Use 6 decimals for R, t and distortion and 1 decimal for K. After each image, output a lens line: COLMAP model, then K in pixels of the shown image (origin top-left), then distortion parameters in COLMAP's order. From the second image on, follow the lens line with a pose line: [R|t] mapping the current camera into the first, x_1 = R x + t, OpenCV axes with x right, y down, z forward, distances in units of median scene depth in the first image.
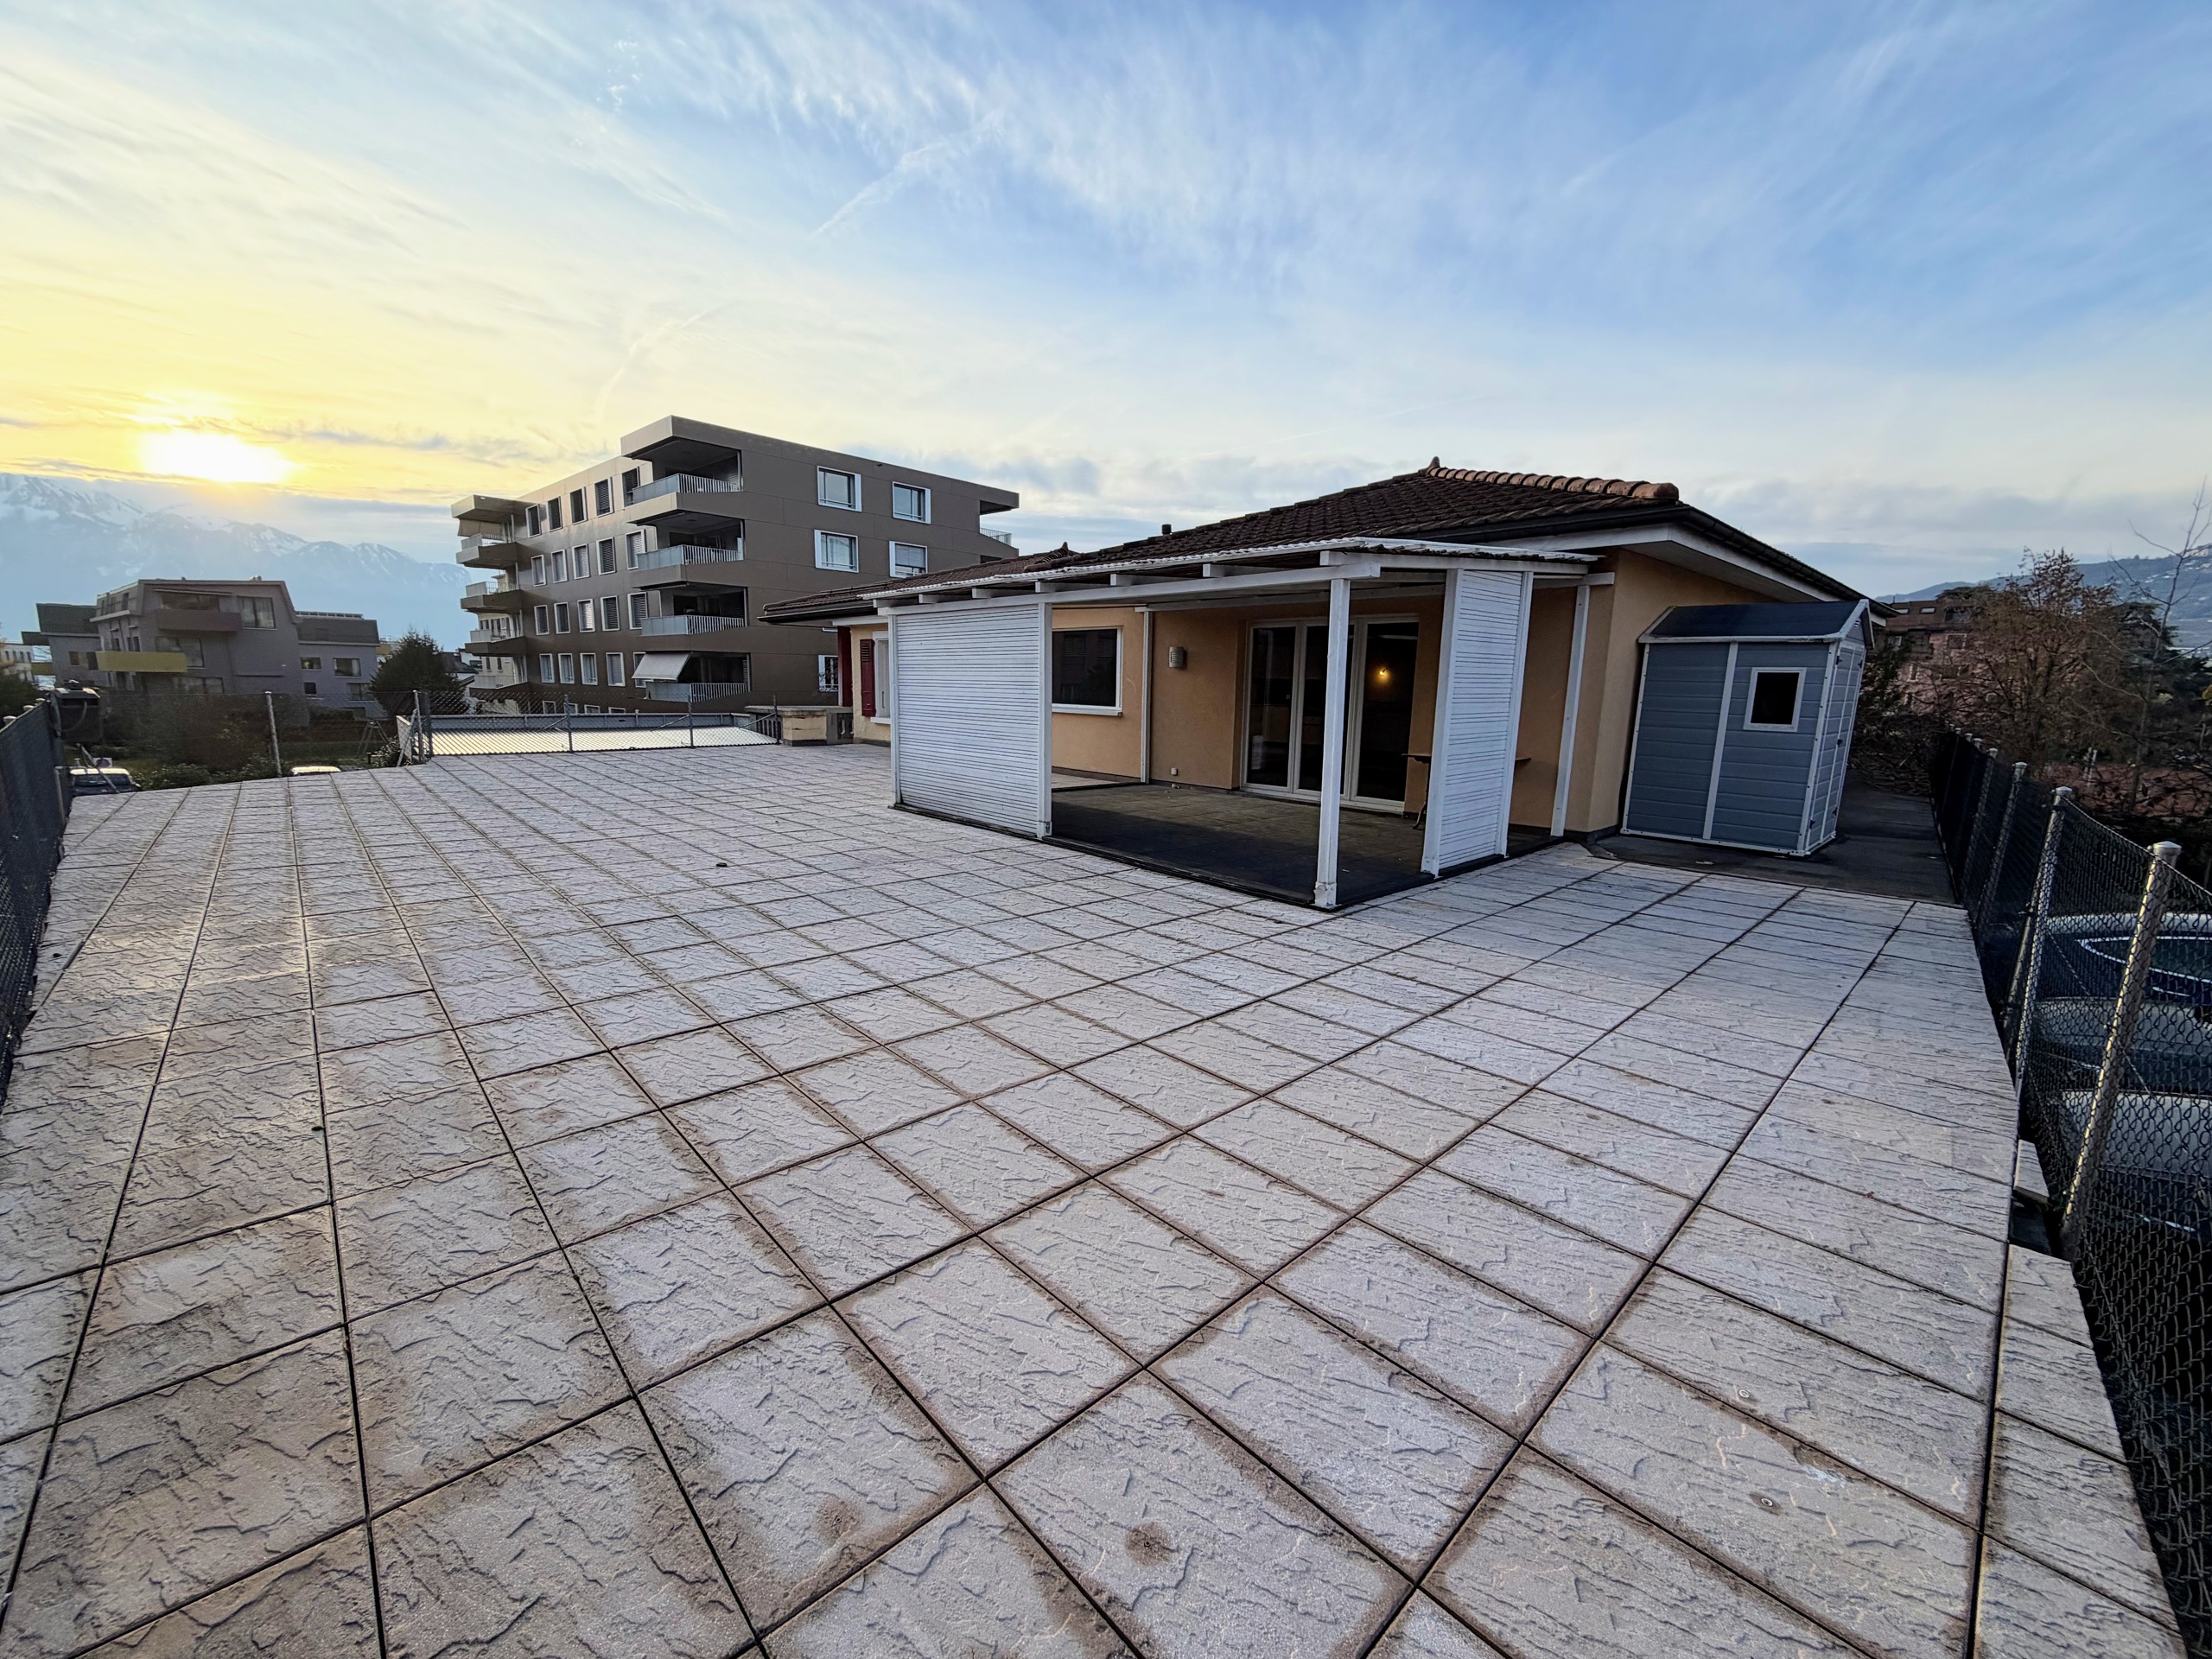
lens RADIAL K [[884.0, 0, 1100.1], [0, 884.0, 829.5], [0, 0, 1]] dist [0.000155, -0.000345]
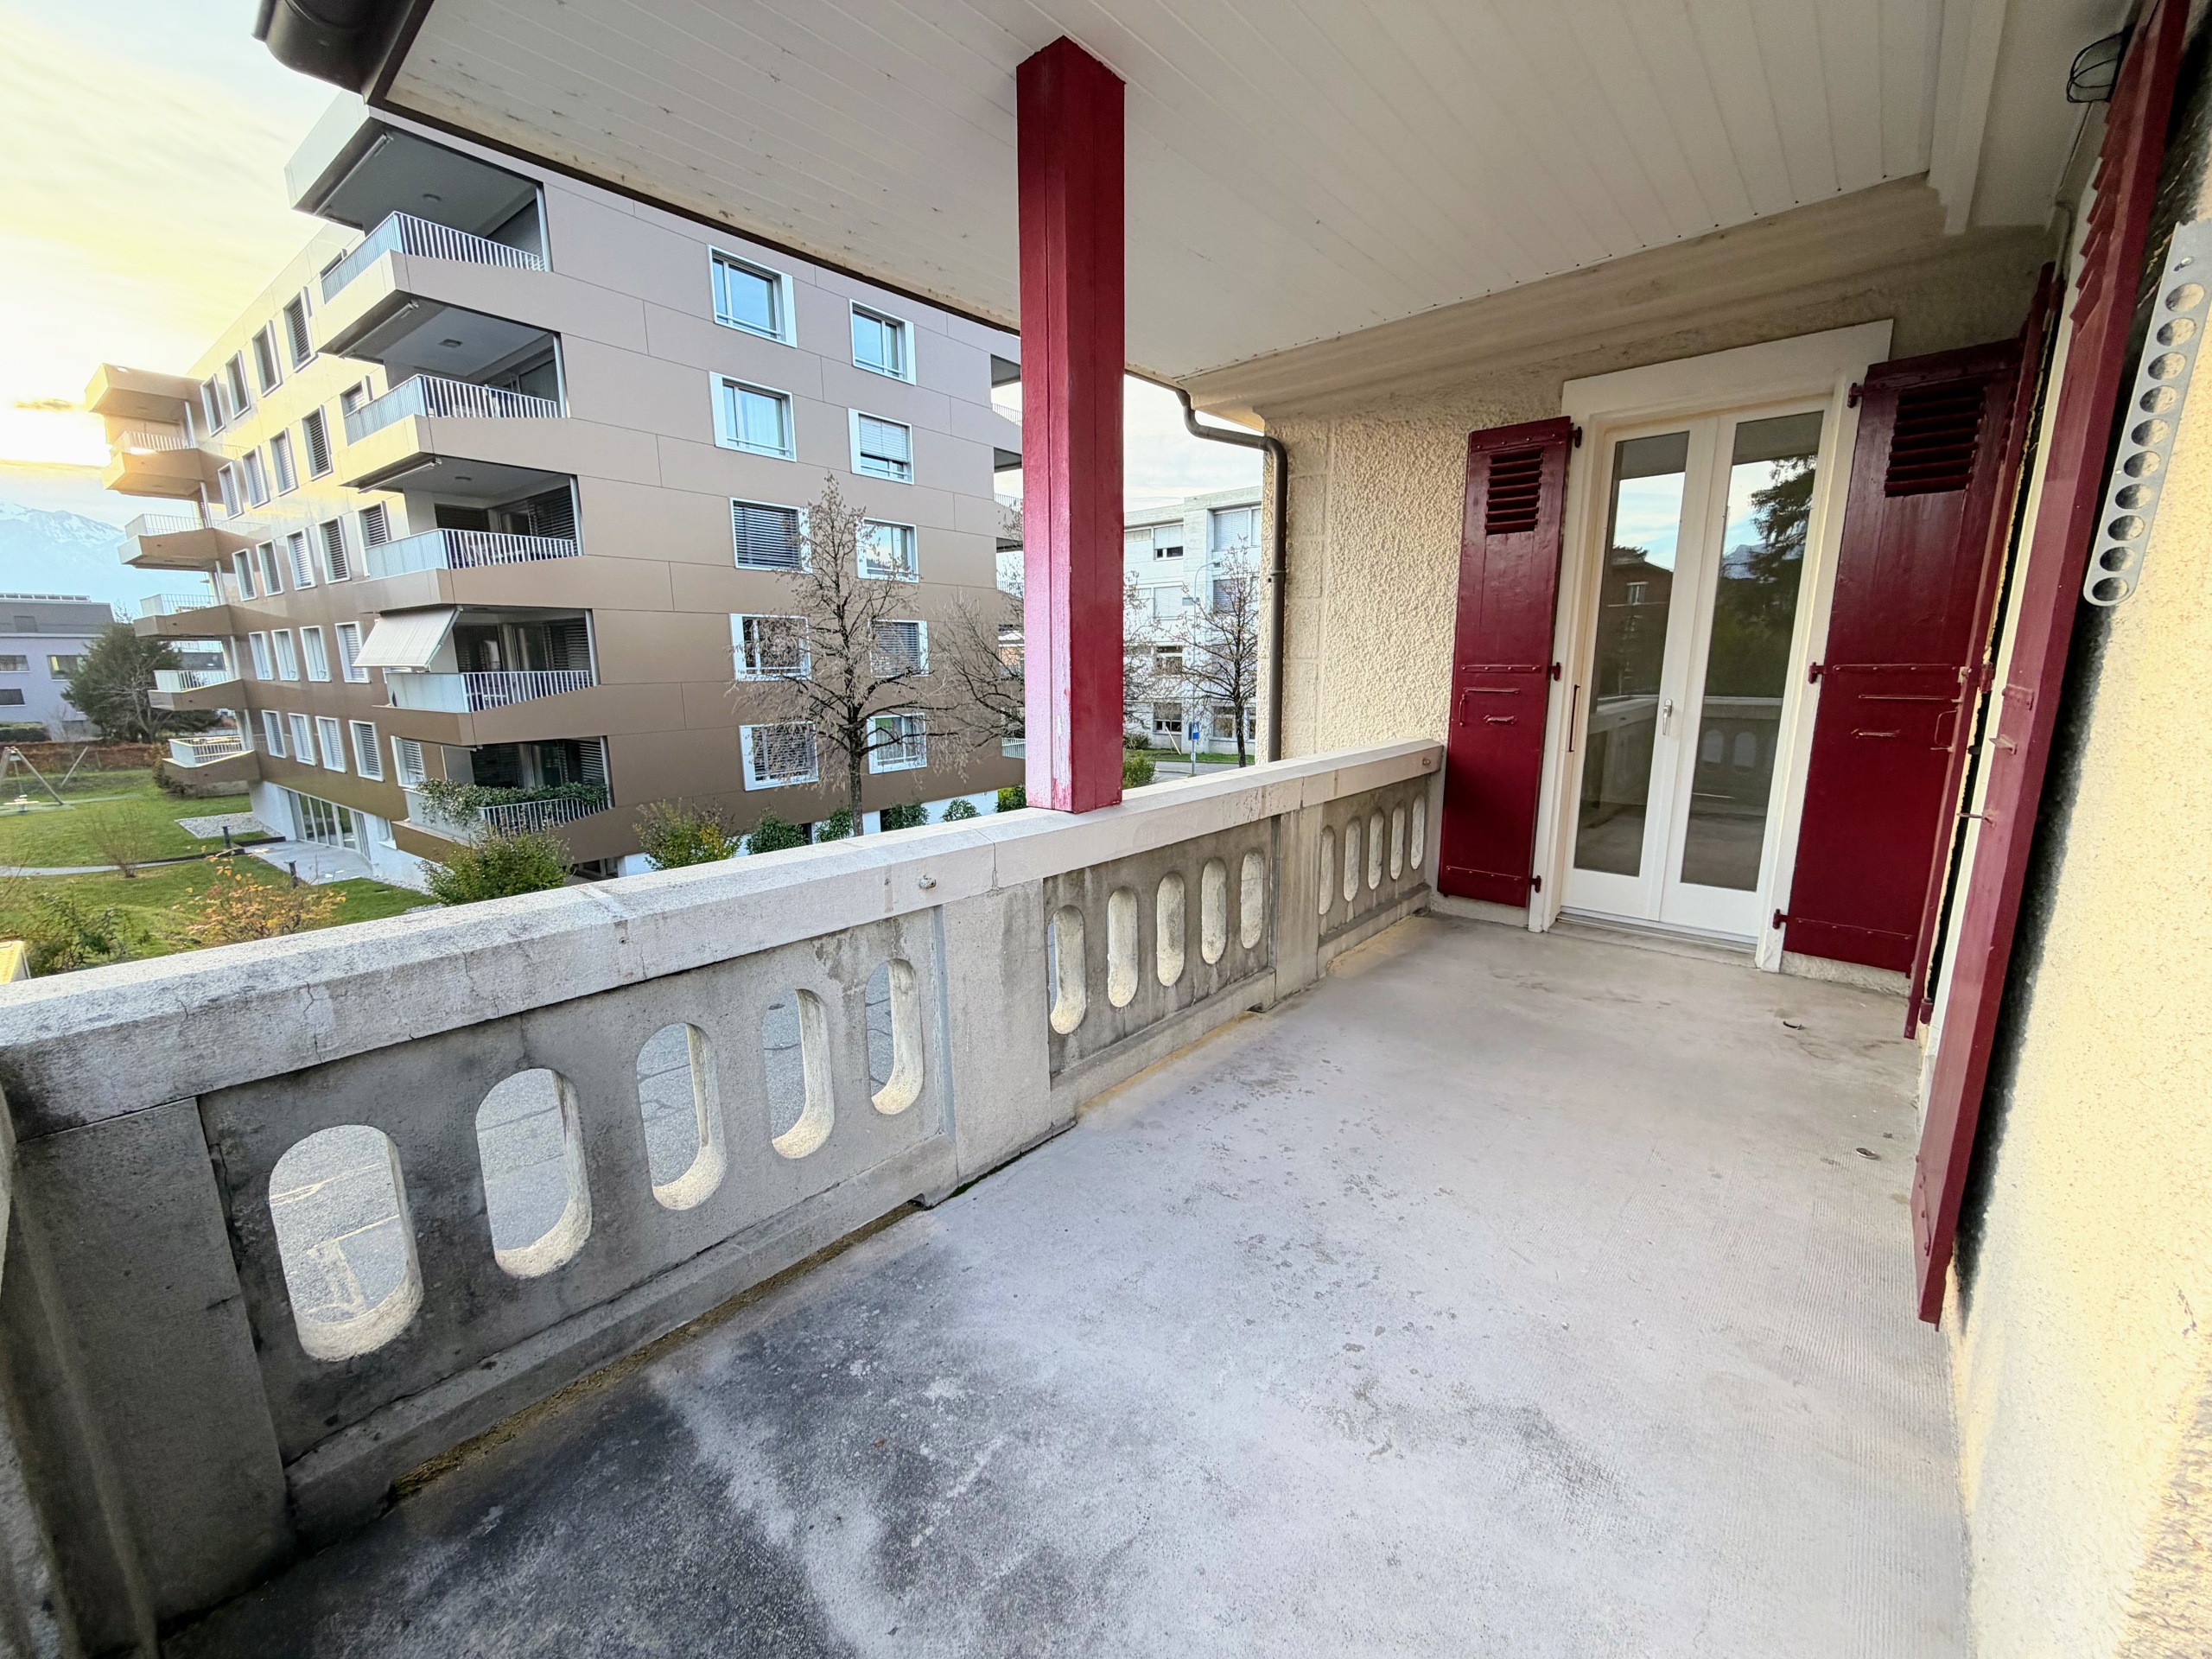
lens RADIAL K [[884.0, 0, 1100.1], [0, 884.0, 829.5], [0, 0, 1]] dist [0.000155, -0.000345]
pose [[0.993397, -0.052437, 0.102043, -0.127685], [0.049275, 0.998231, 0.033266, -0.058966], [-0.103607, -0.028018, 0.994224, 0.355990]]
